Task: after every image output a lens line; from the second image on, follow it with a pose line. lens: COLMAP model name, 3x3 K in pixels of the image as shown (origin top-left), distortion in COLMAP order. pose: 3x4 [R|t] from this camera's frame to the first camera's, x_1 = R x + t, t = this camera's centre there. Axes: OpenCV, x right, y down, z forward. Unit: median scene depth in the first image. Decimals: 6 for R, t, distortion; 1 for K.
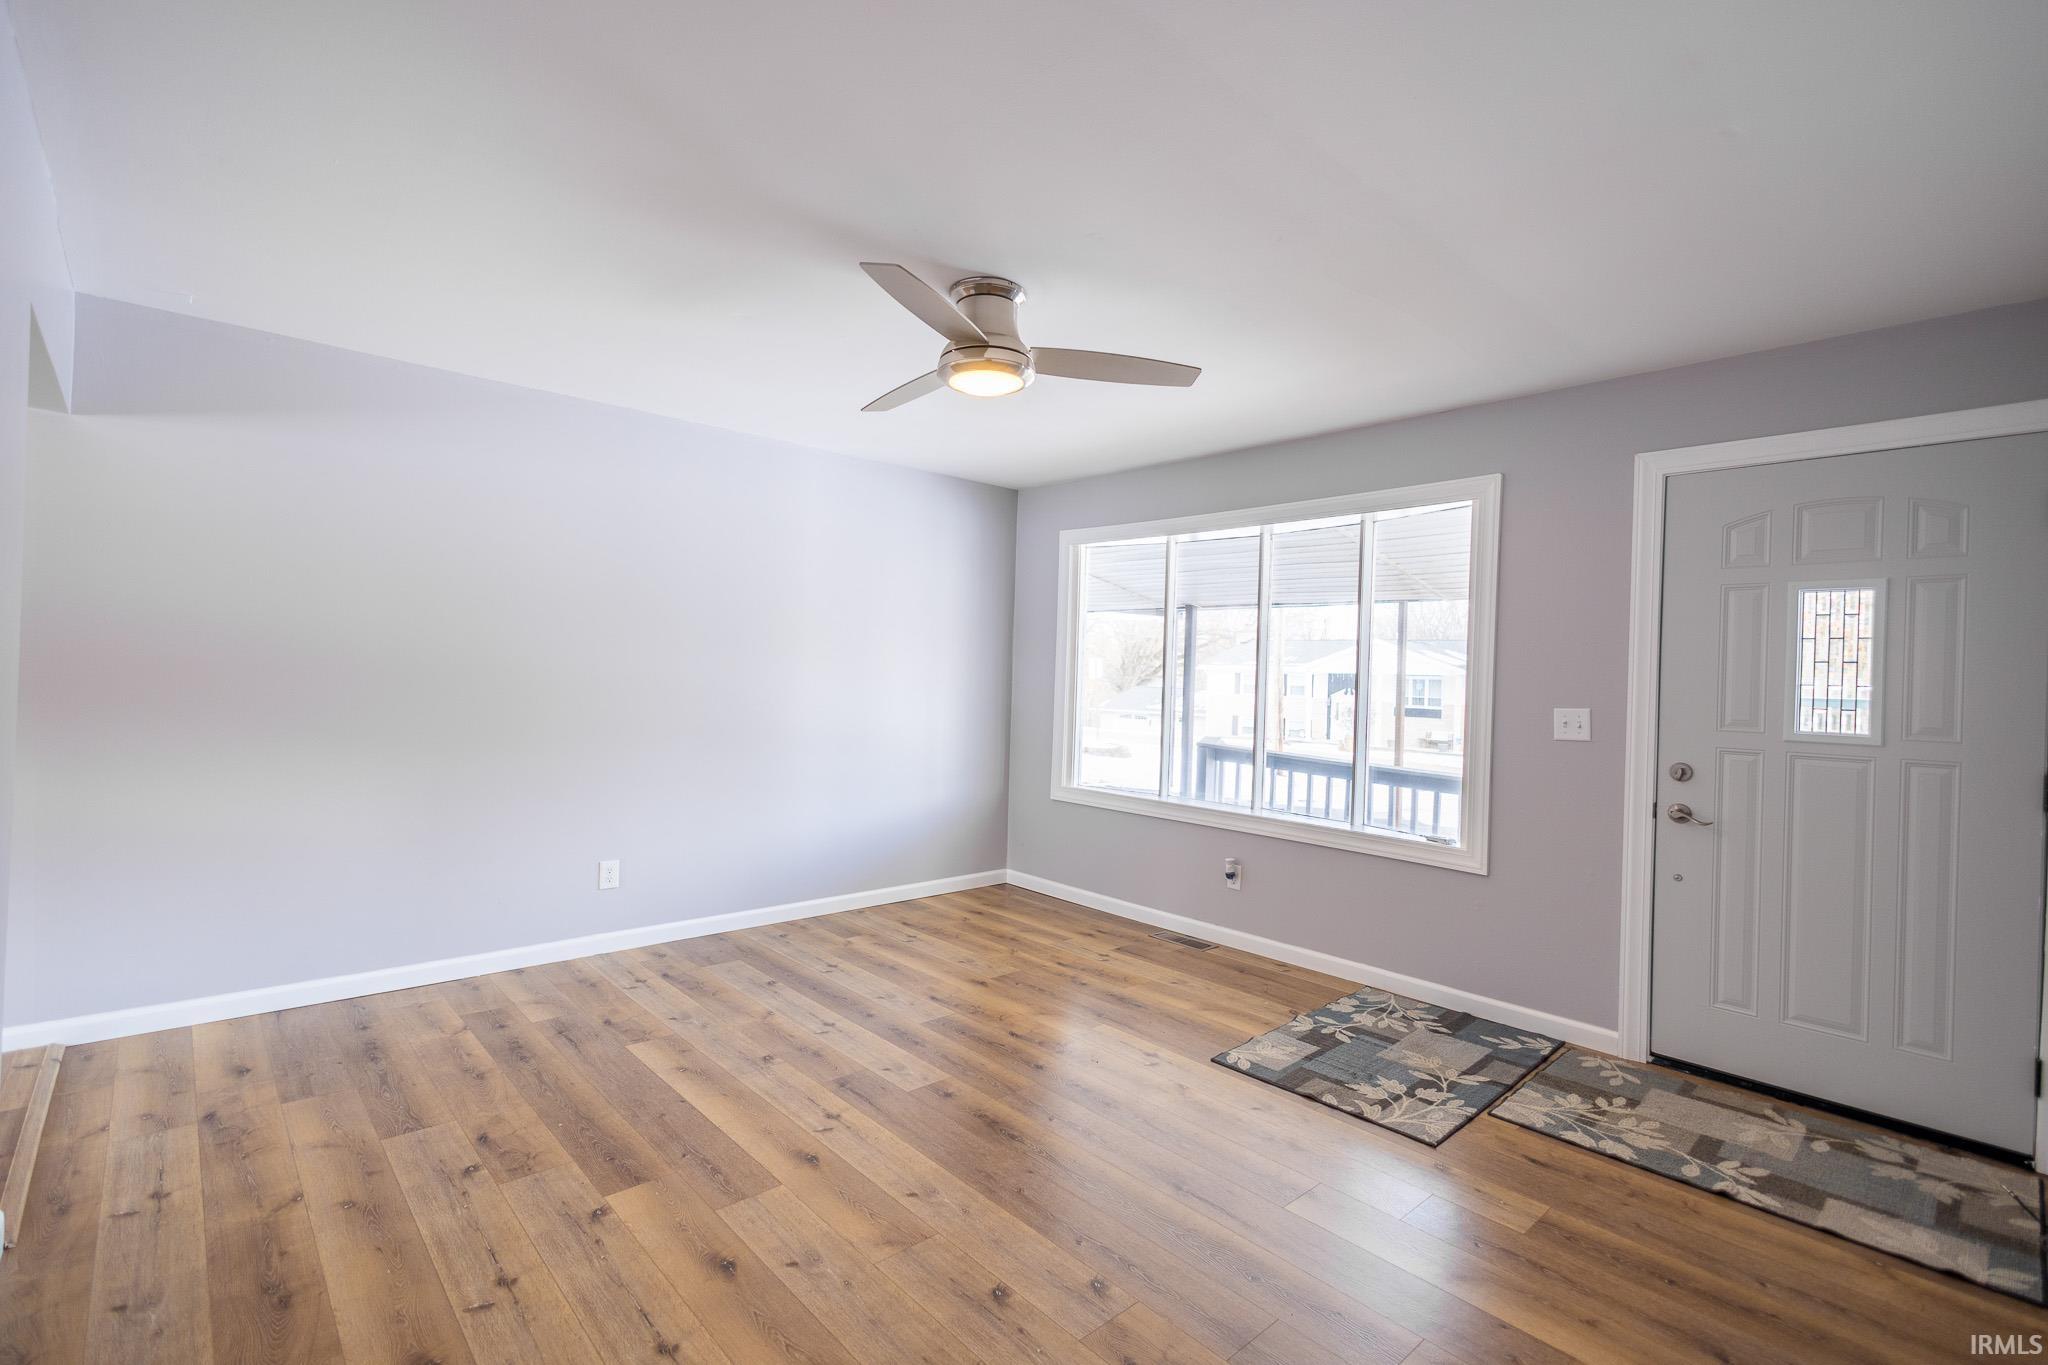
lens RADIAL K [[935.9, 0, 1020.9], [0, 935.9, 677.3], [0, 0, 1]] dist [0.009674, -0.001071]
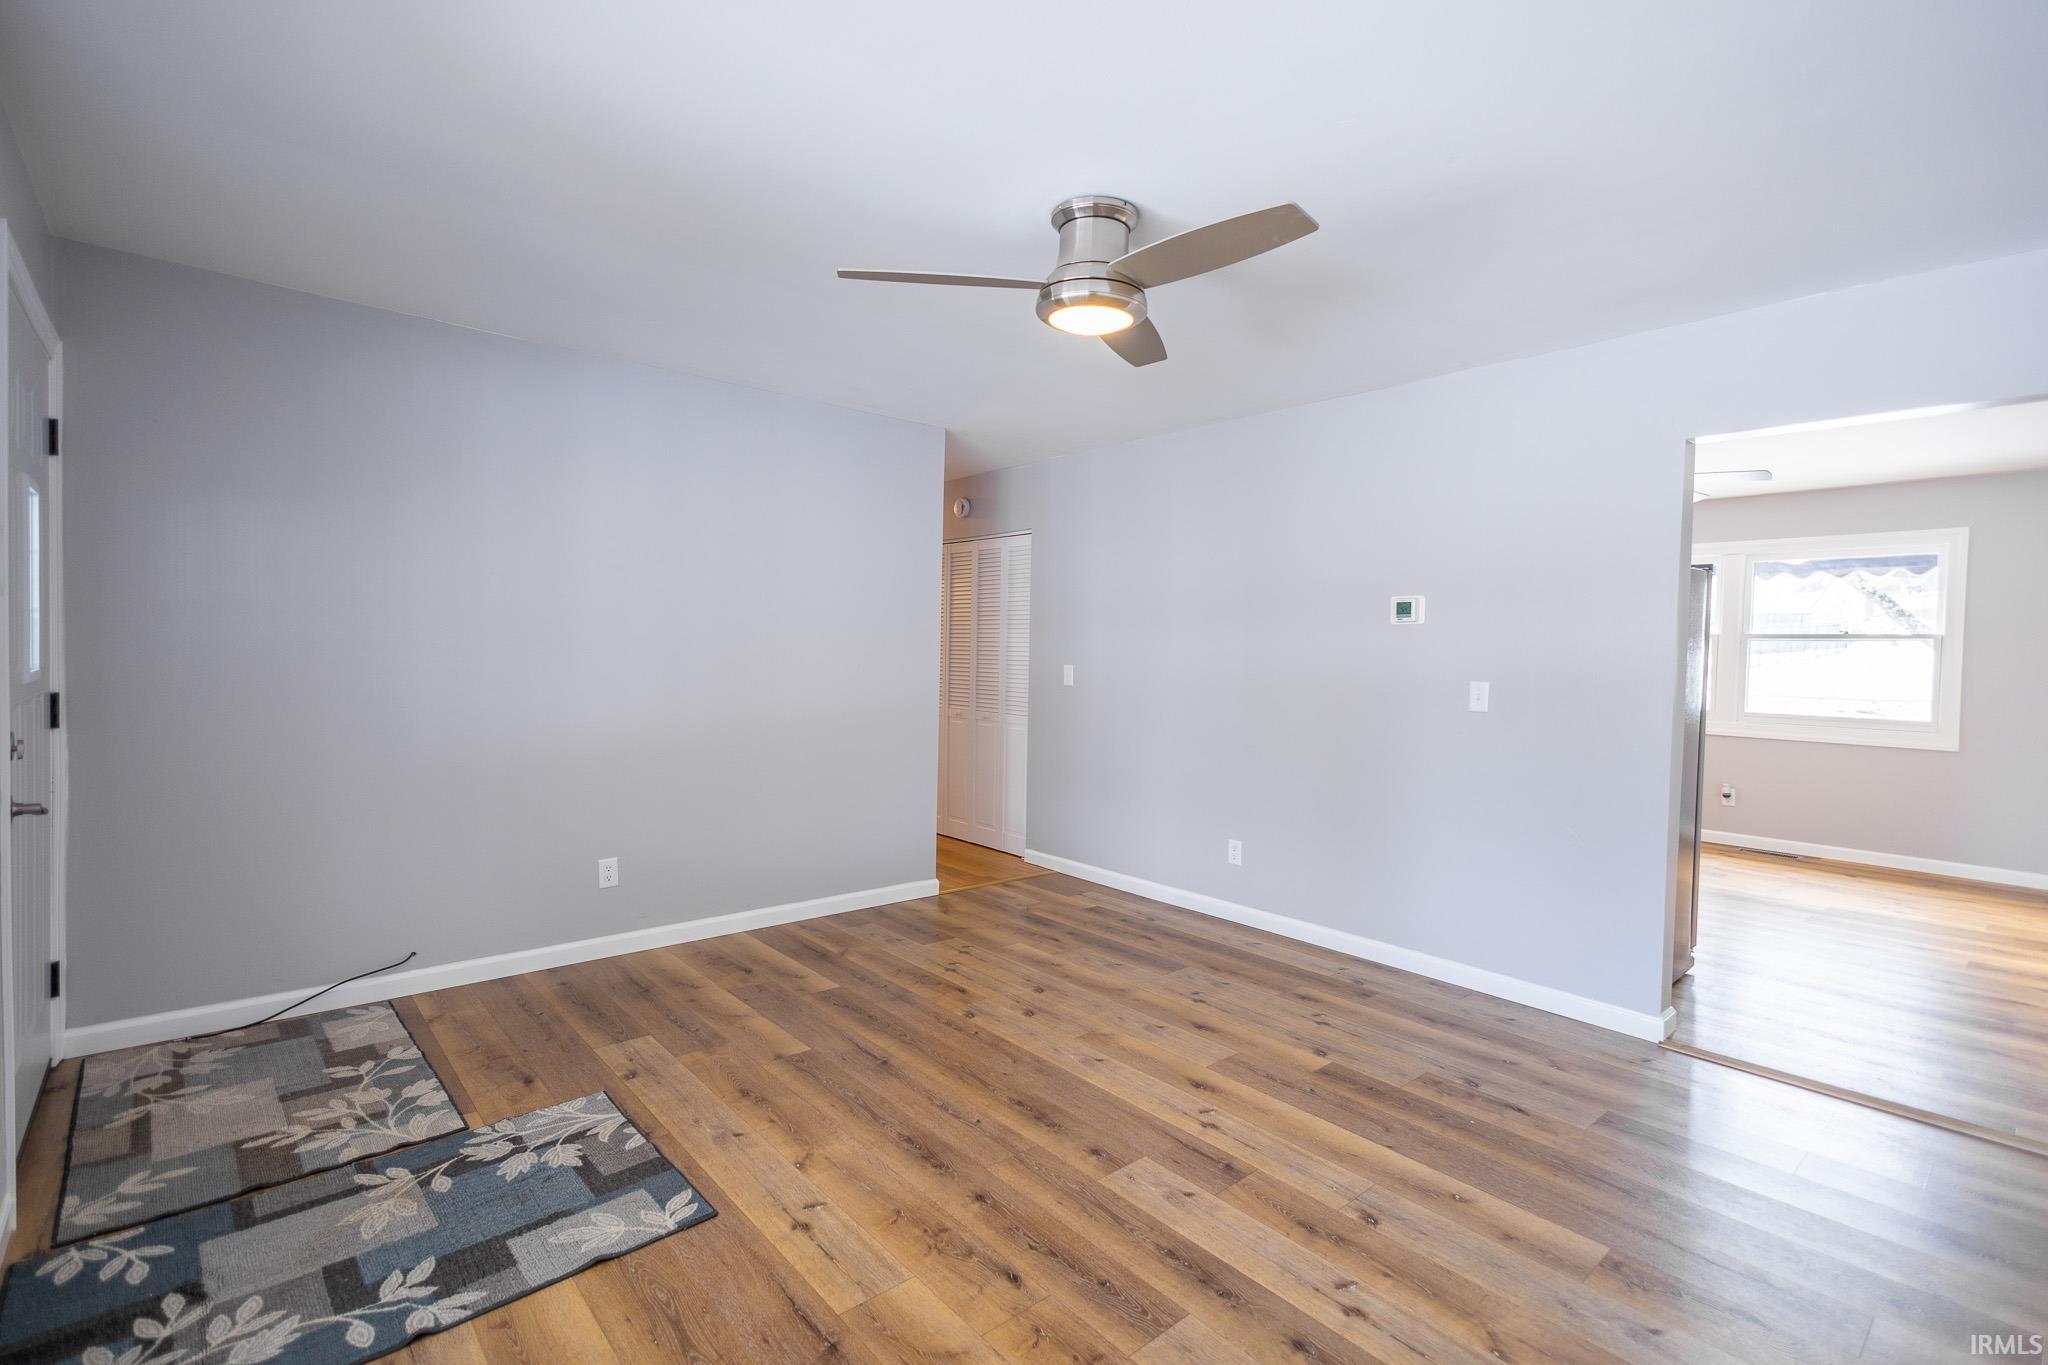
lens RADIAL K [[935.9, 0, 1020.9], [0, 935.9, 677.3], [0, 0, 1]] dist [0.009674, -0.001071]
pose [[-0.998478, -0.051649, 0.019321, -0.004947], [-0.050909, 0.998016, 0.037035, -0.006491], [-0.021196, 0.035995, -0.999127, 1.660668]]
